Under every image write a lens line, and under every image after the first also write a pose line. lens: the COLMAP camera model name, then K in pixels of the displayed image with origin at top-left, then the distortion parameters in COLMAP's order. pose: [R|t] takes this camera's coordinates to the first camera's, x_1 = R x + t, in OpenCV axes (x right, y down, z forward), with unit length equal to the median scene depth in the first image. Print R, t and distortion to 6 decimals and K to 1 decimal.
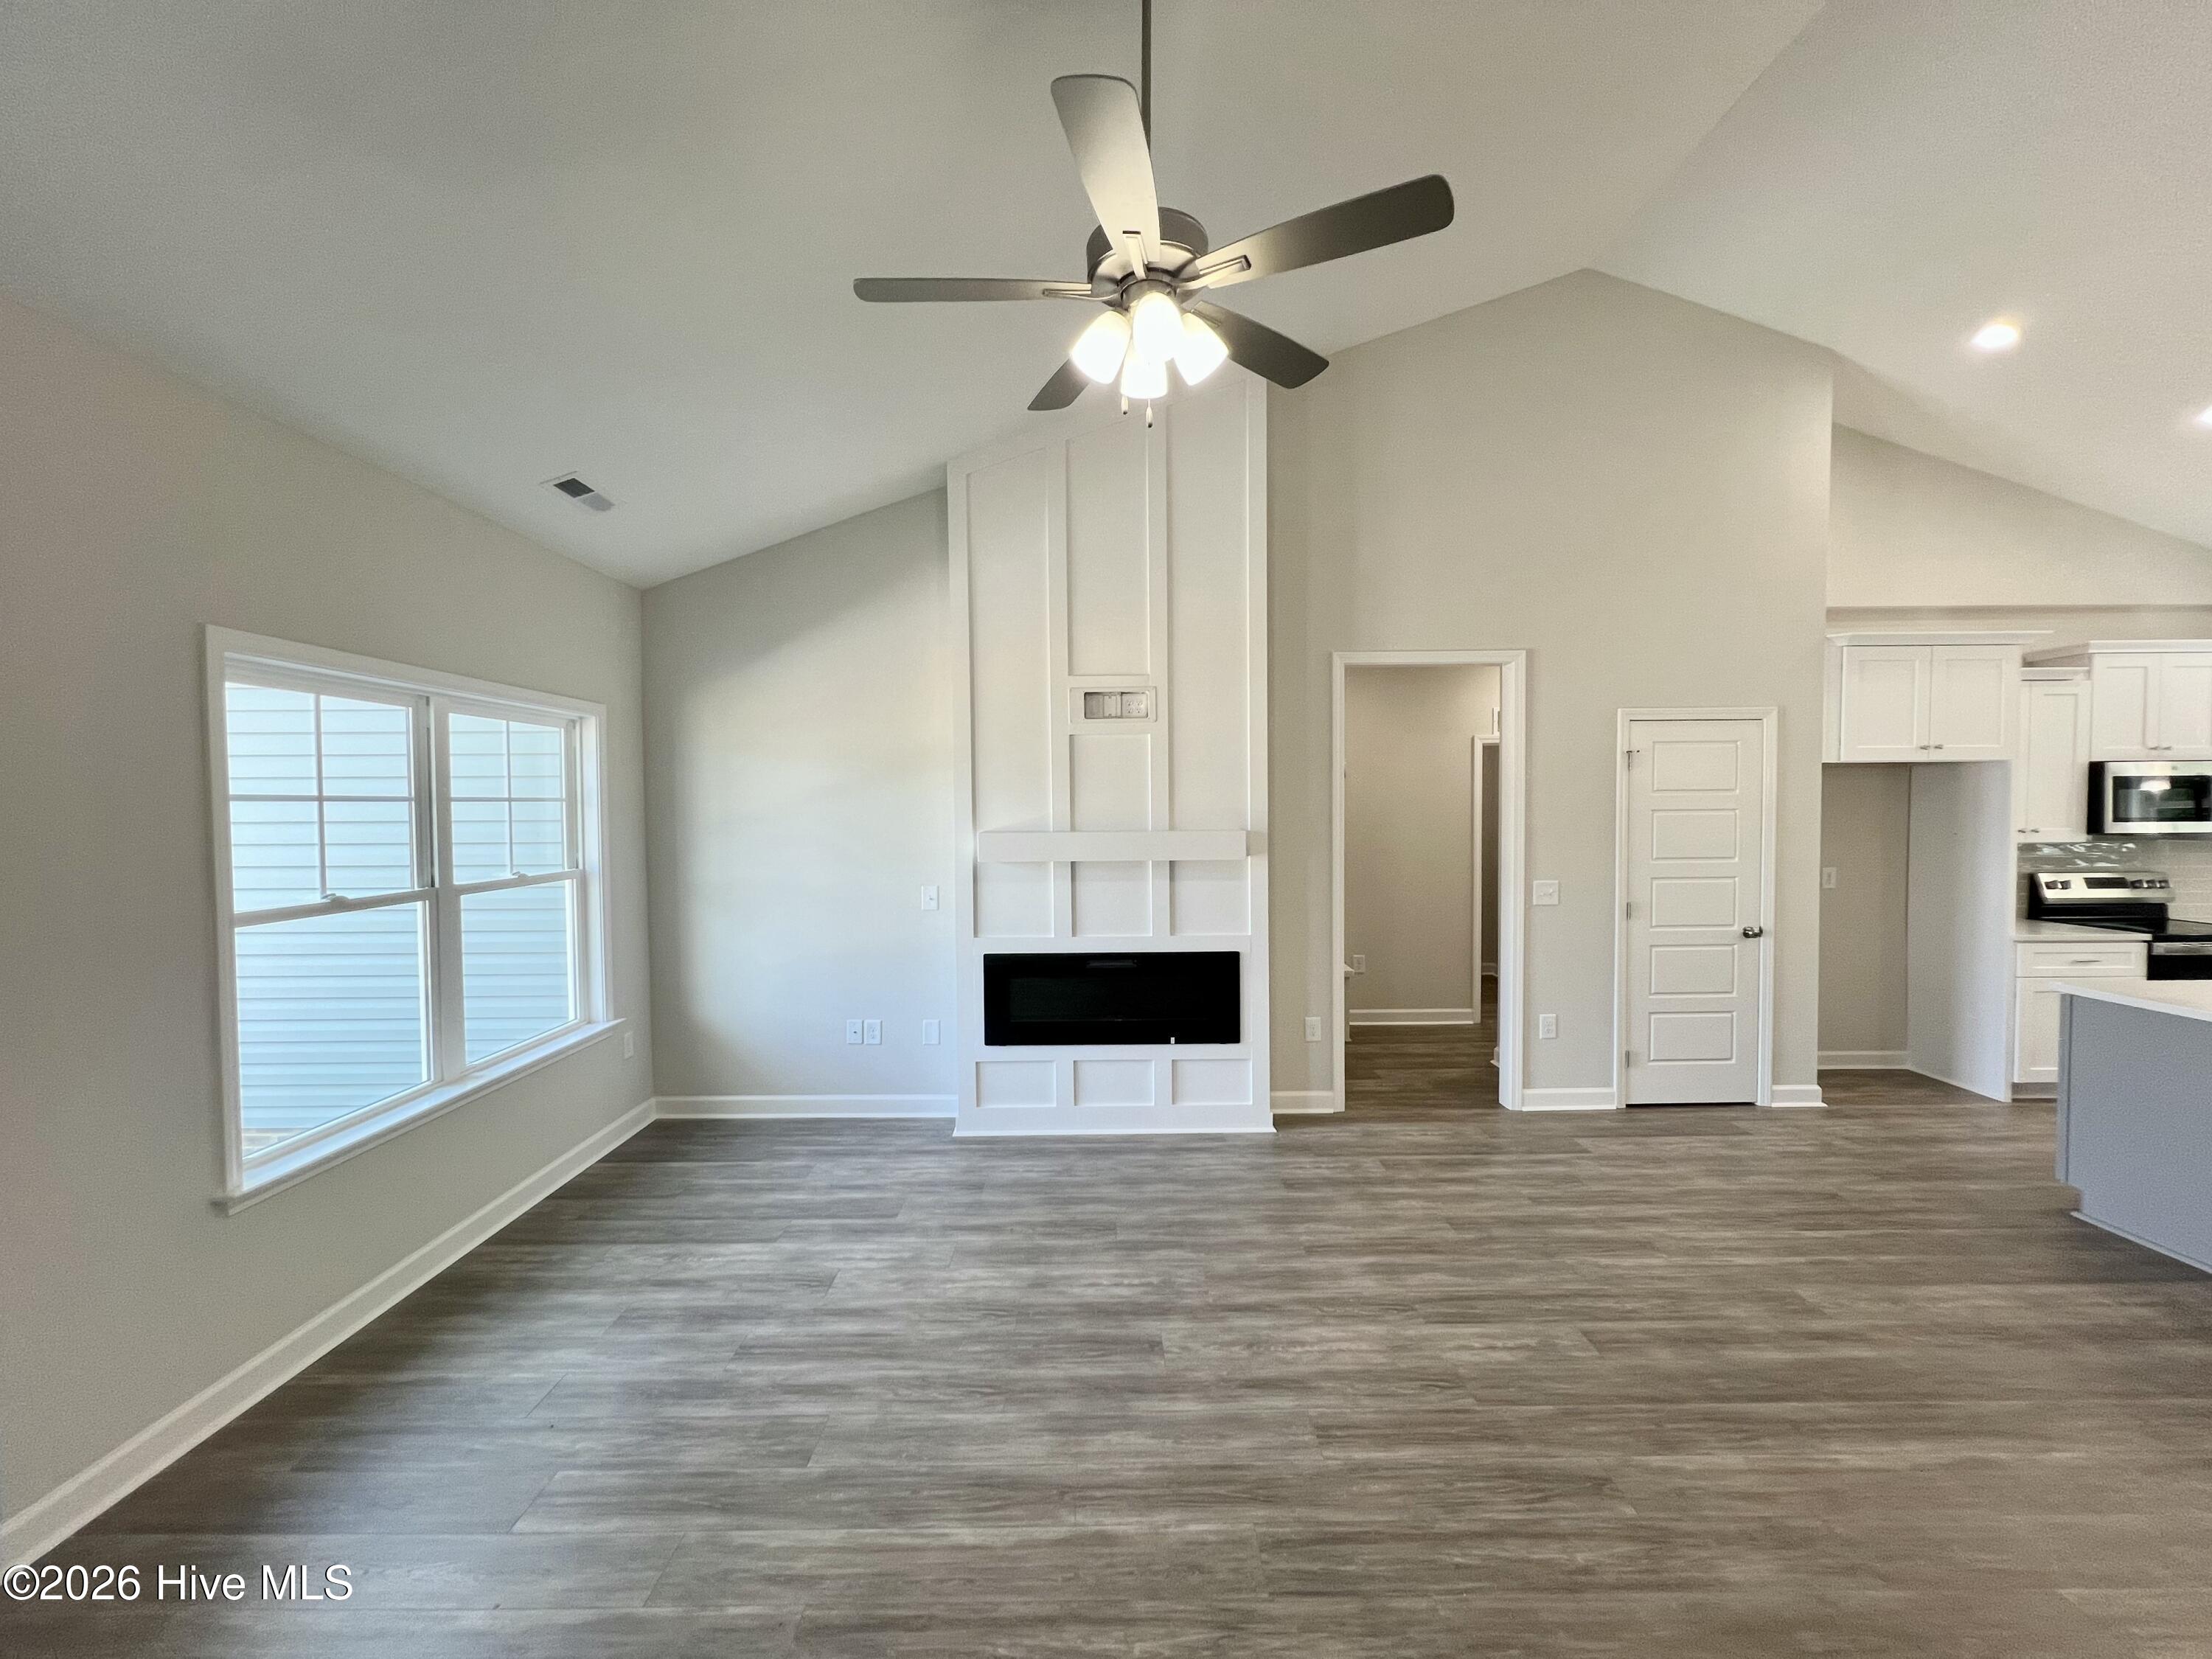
lens RADIAL K [[886.6, 0, 1105.8], [0, 886.6, 833.2], [0, 0, 1]] dist [-0.003111, 0.000725]
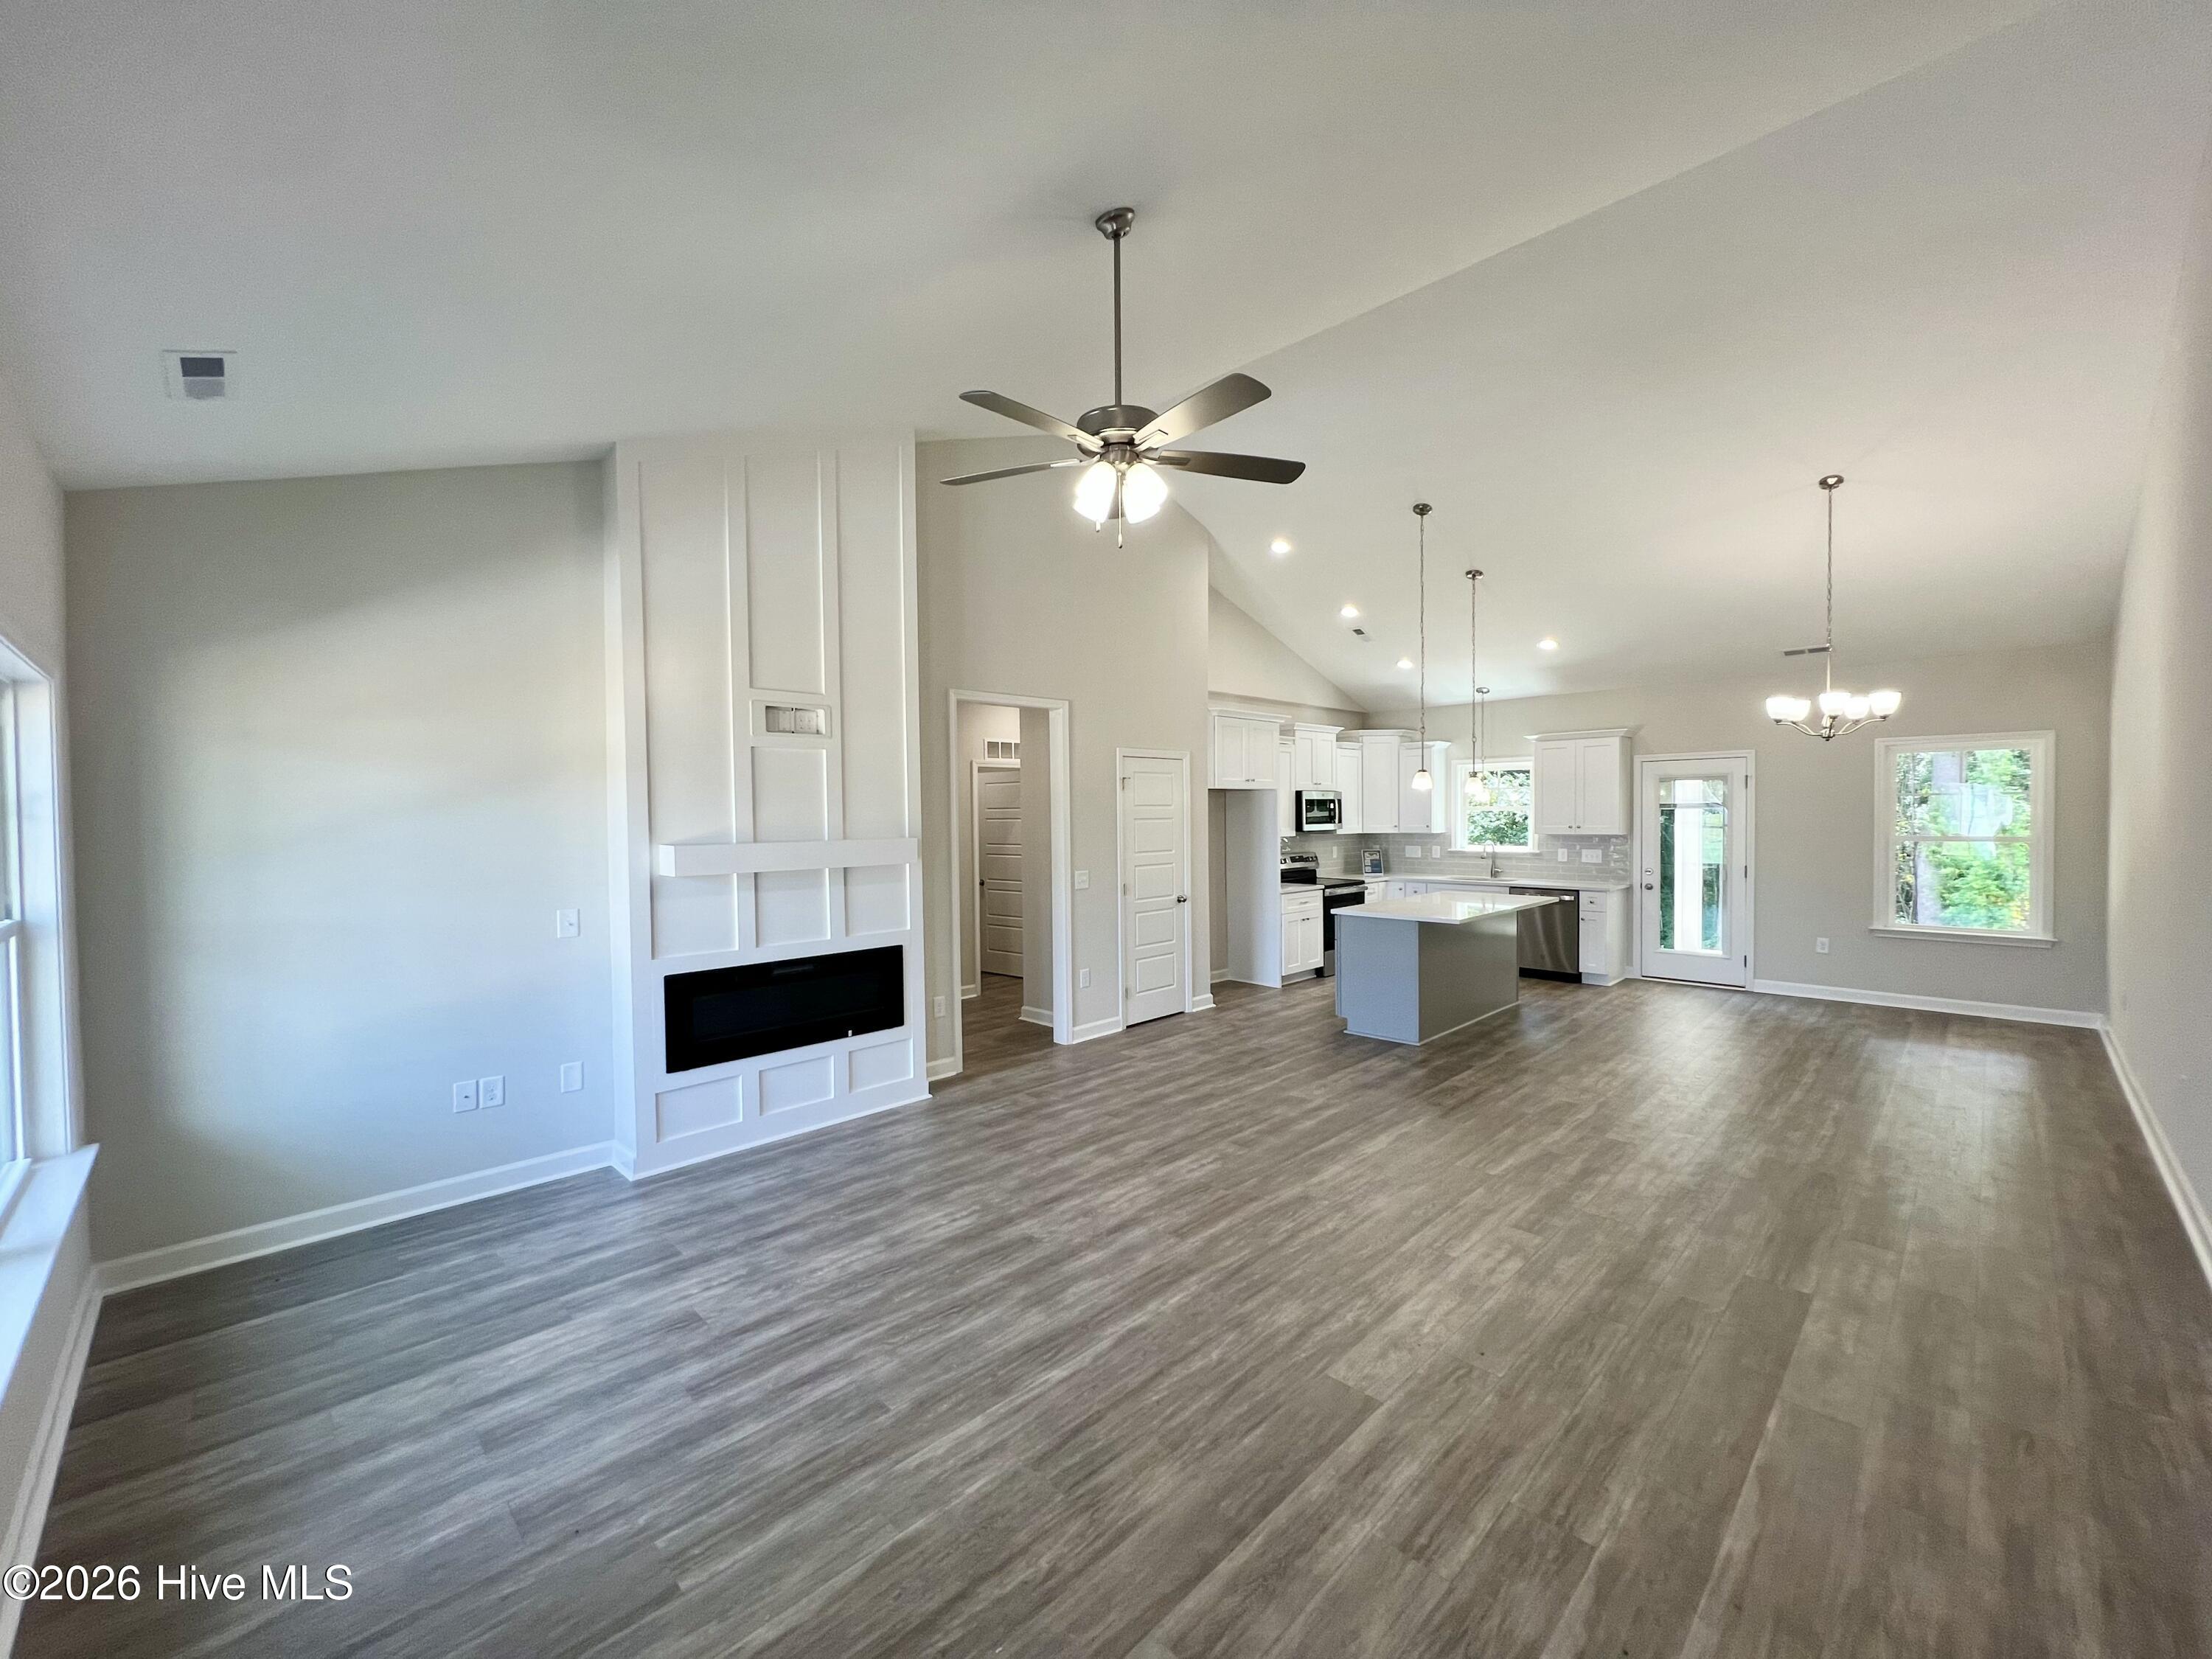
lens RADIAL K [[886.6, 0, 1105.8], [0, 886.6, 833.2], [0, 0, 1]] dist [-0.003111, 0.000725]
pose [[0.712996, -0.016387, 0.700977, -0.461078], [0.029056, 0.999559, -0.006187, 0.005215], [-0.700566, 0.024778, 0.713157, 0.002831]]
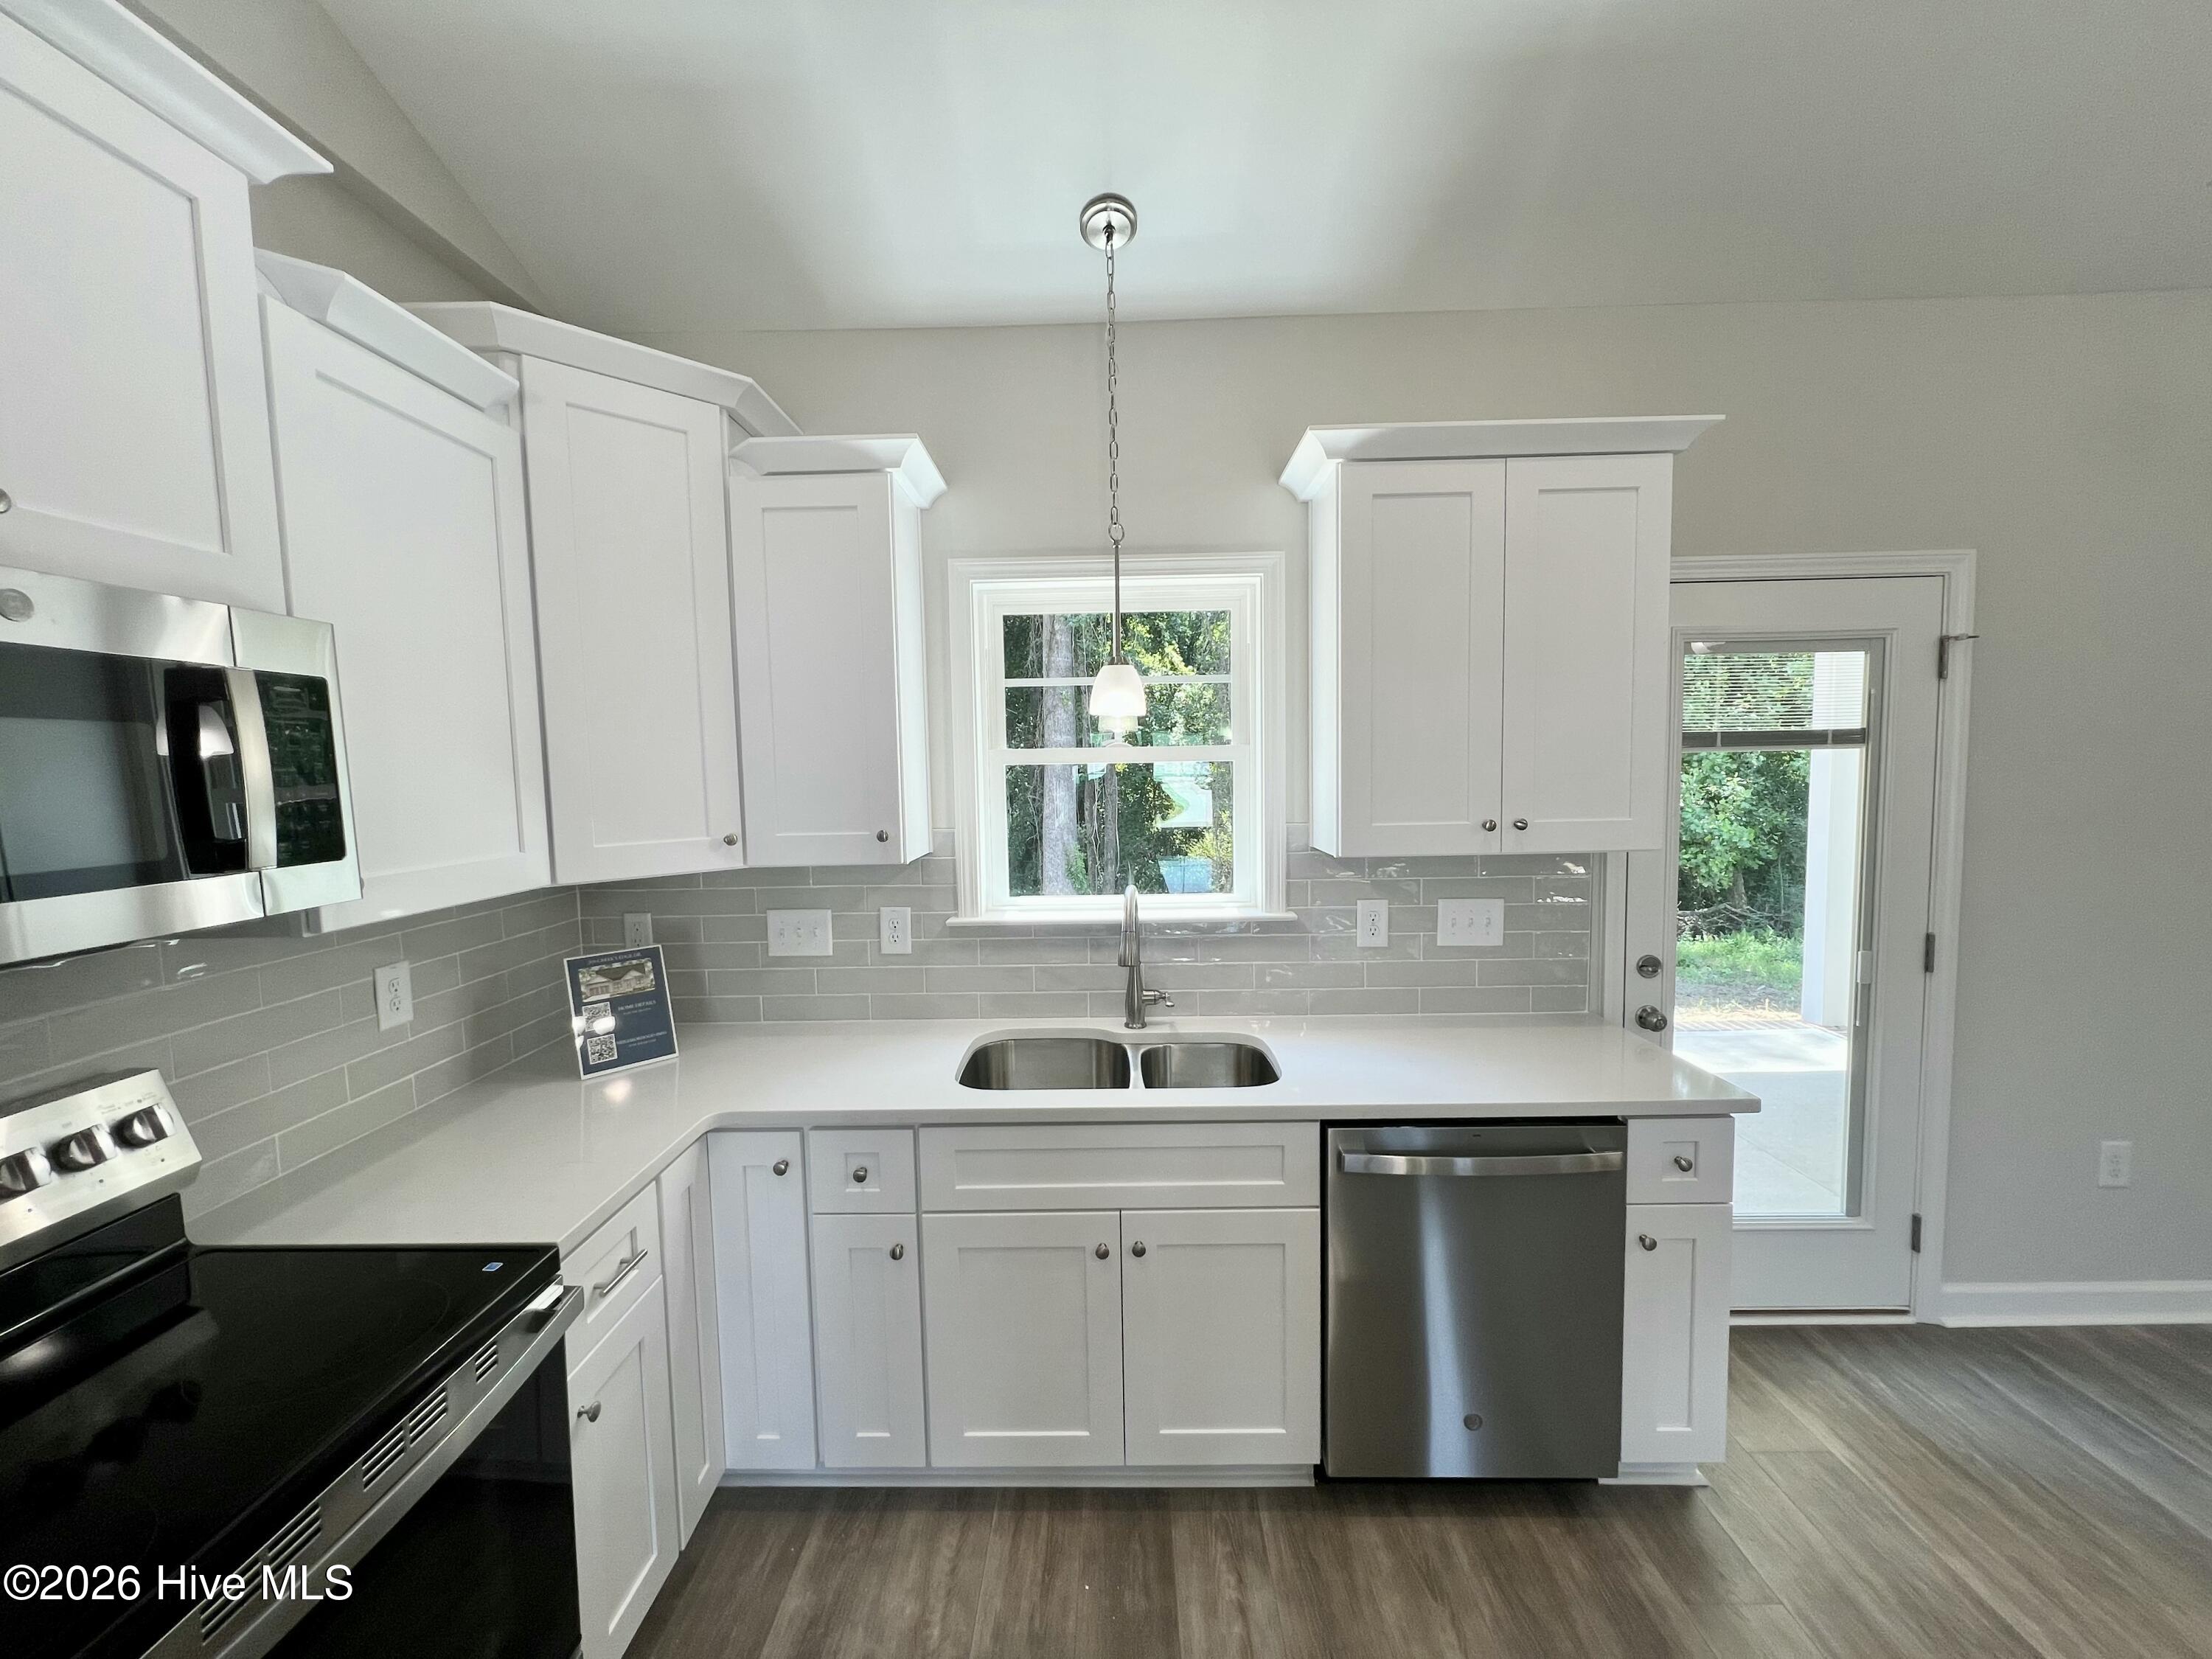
lens RADIAL K [[886.6, 0, 1105.8], [0, 886.6, 833.2], [0, 0, 1]] dist [-0.003111, 0.000725]
pose [[0.021753, -0.069465, 0.997347, 1.155637], [0.054687, 0.996172, 0.068191, -0.029860], [-0.998267, 0.053059, 0.025468, 0.869005]]
